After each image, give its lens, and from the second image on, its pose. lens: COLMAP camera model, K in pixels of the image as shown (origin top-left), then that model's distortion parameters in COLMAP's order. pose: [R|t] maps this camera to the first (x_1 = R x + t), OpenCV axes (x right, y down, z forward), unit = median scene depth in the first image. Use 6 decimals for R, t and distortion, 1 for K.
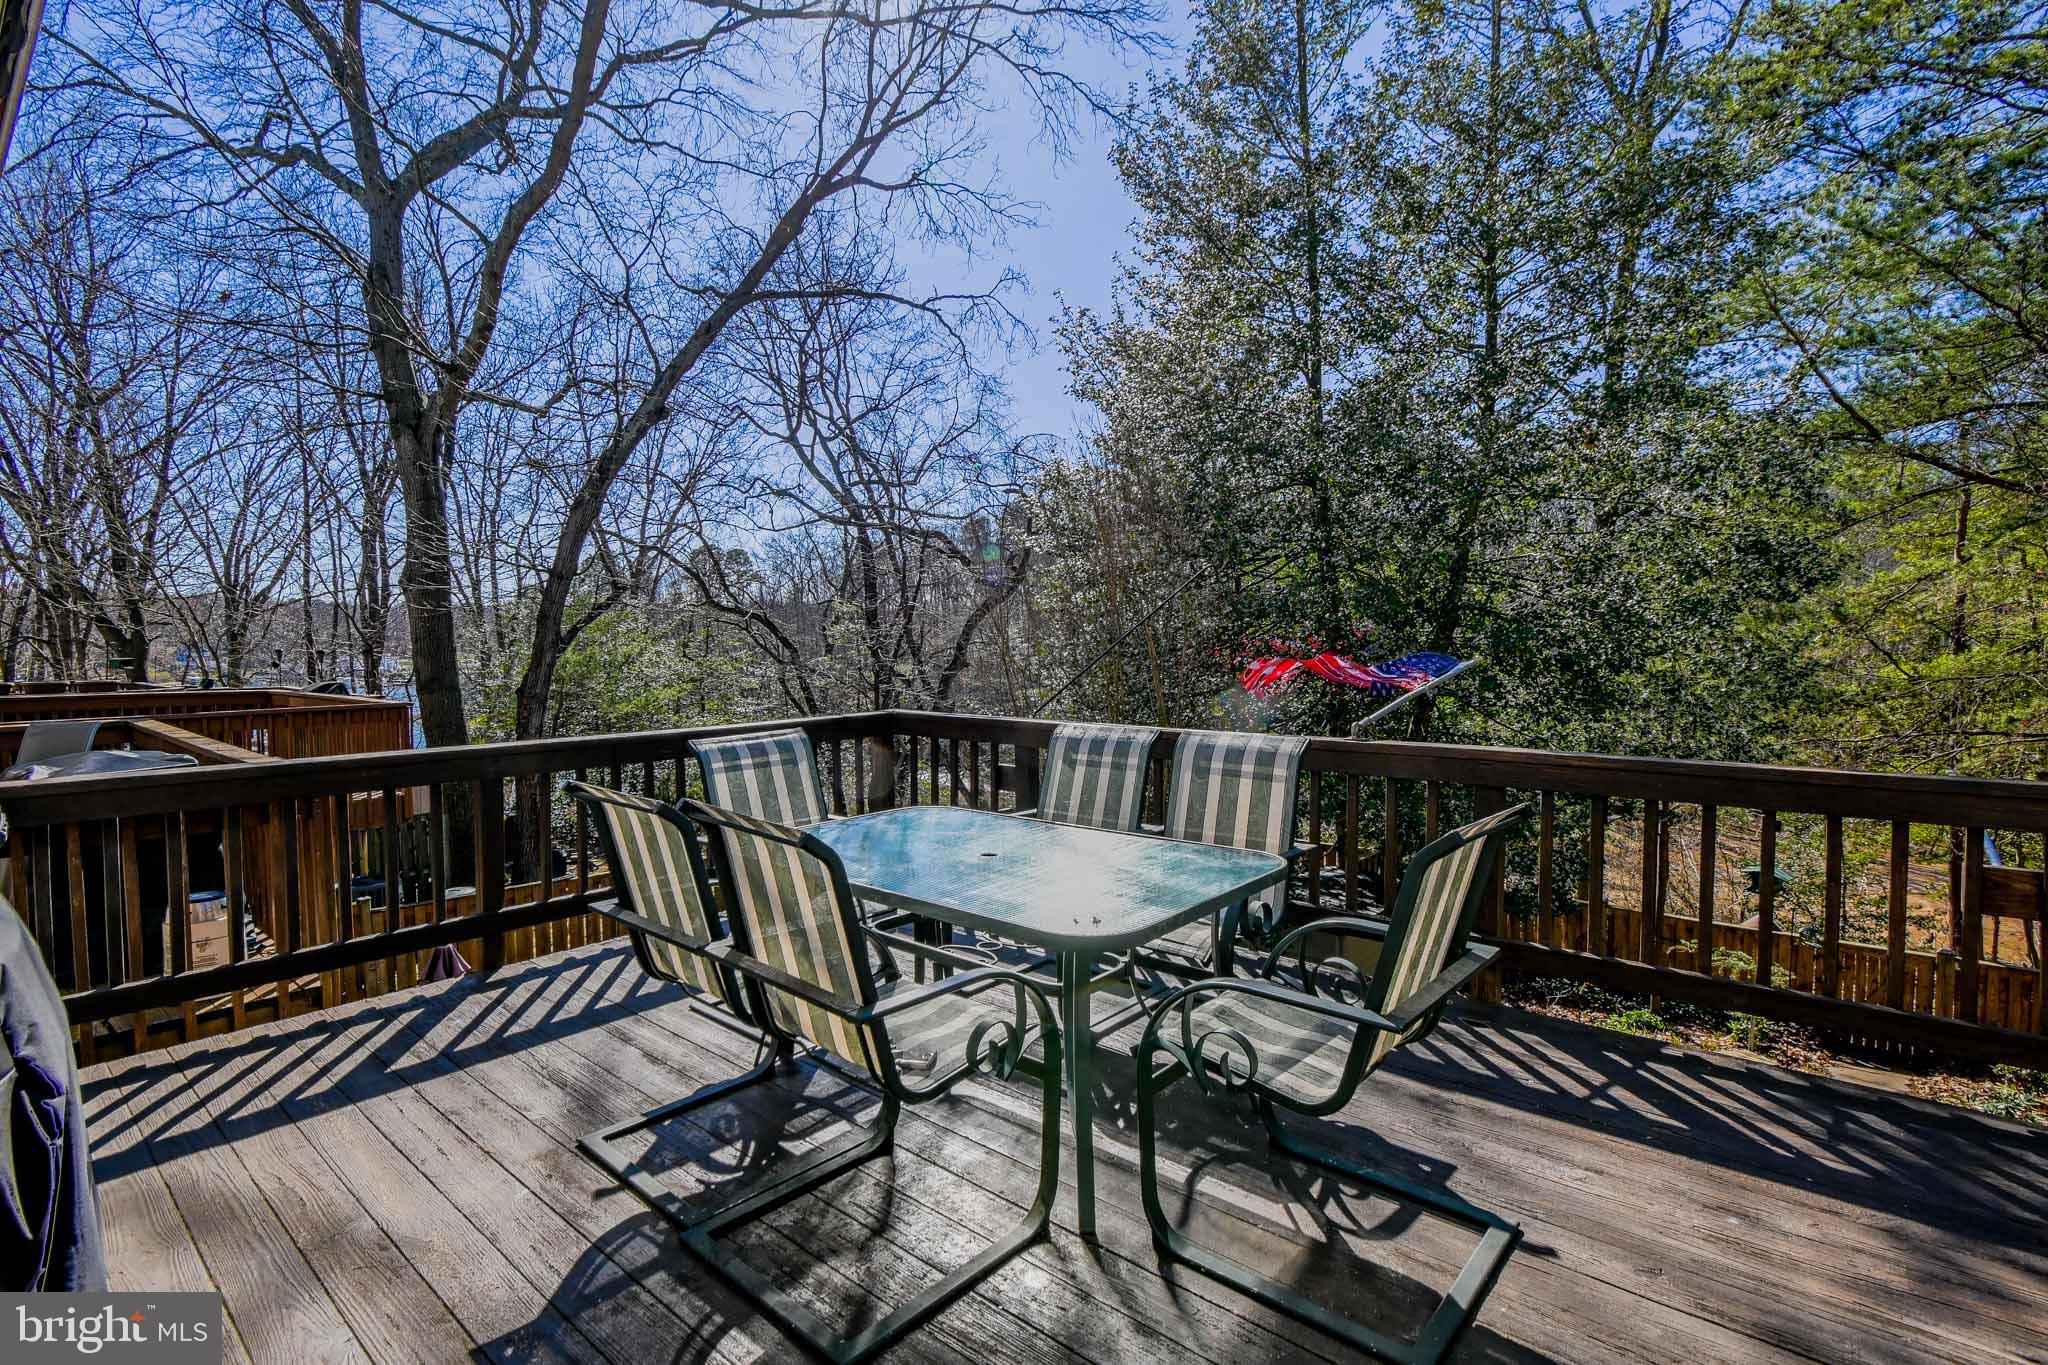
lens RADIAL K [[990.6, 0, 1024.0], [0, 990.6, 686.0], [0, 0, 1]] dist [0.001382, 0.000504]
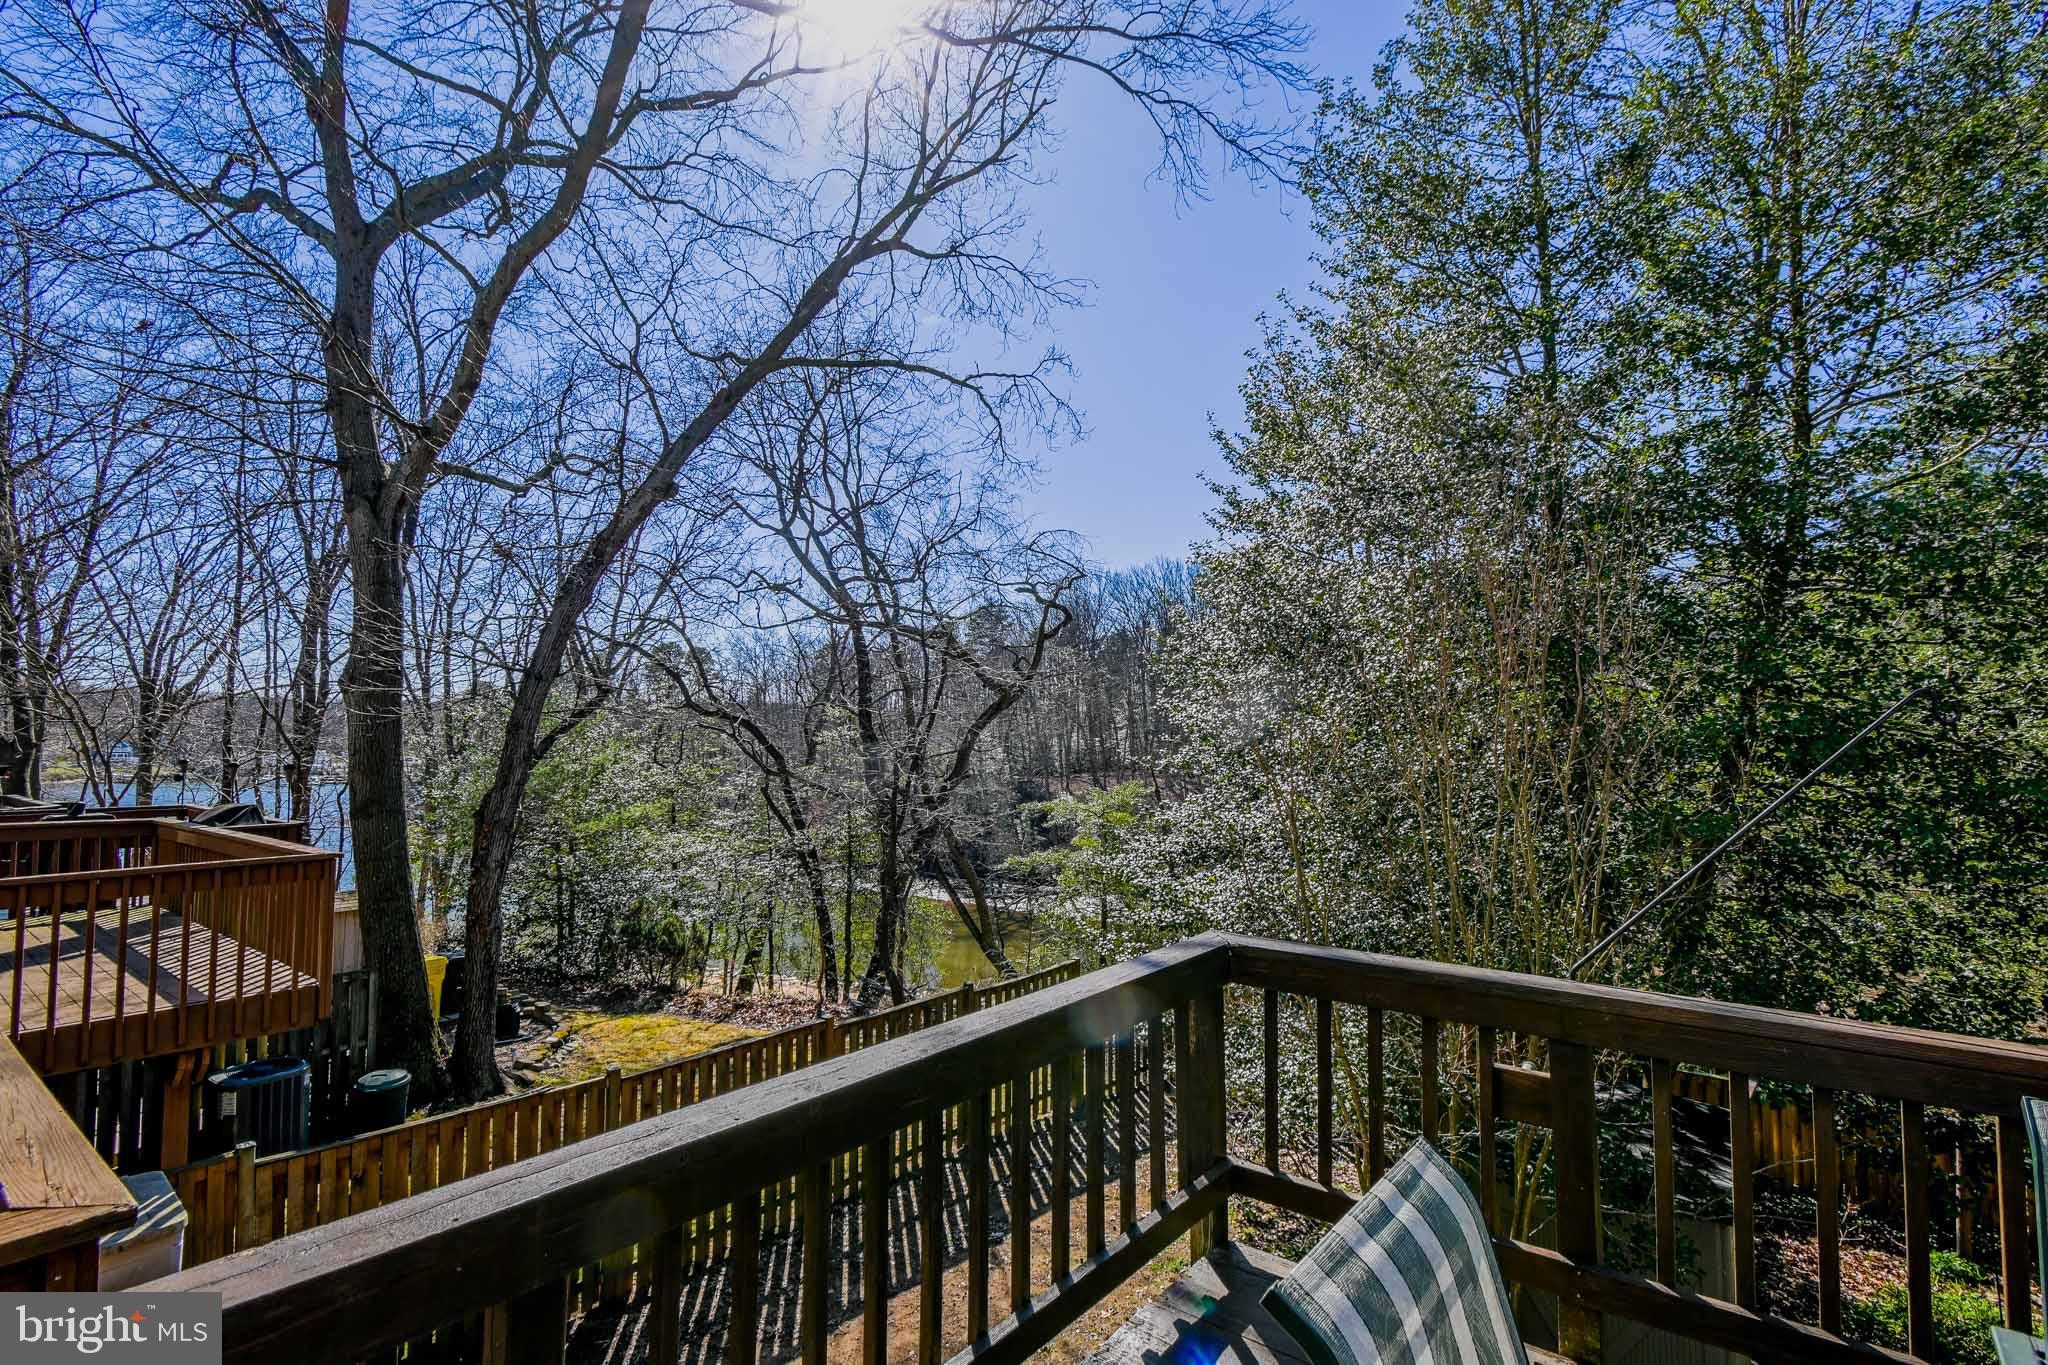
lens RADIAL K [[989.8, 0, 1022.5], [0, 989.8, 683.0], [0, 0, 1]] dist [0.004048, 0.000657]
pose [[0.999035, 0.011969, 0.042259, -0.076347], [-0.007444, 0.994376, -0.105645, -0.016424], [-0.043286, 0.105229, 0.993506, 0.121971]]
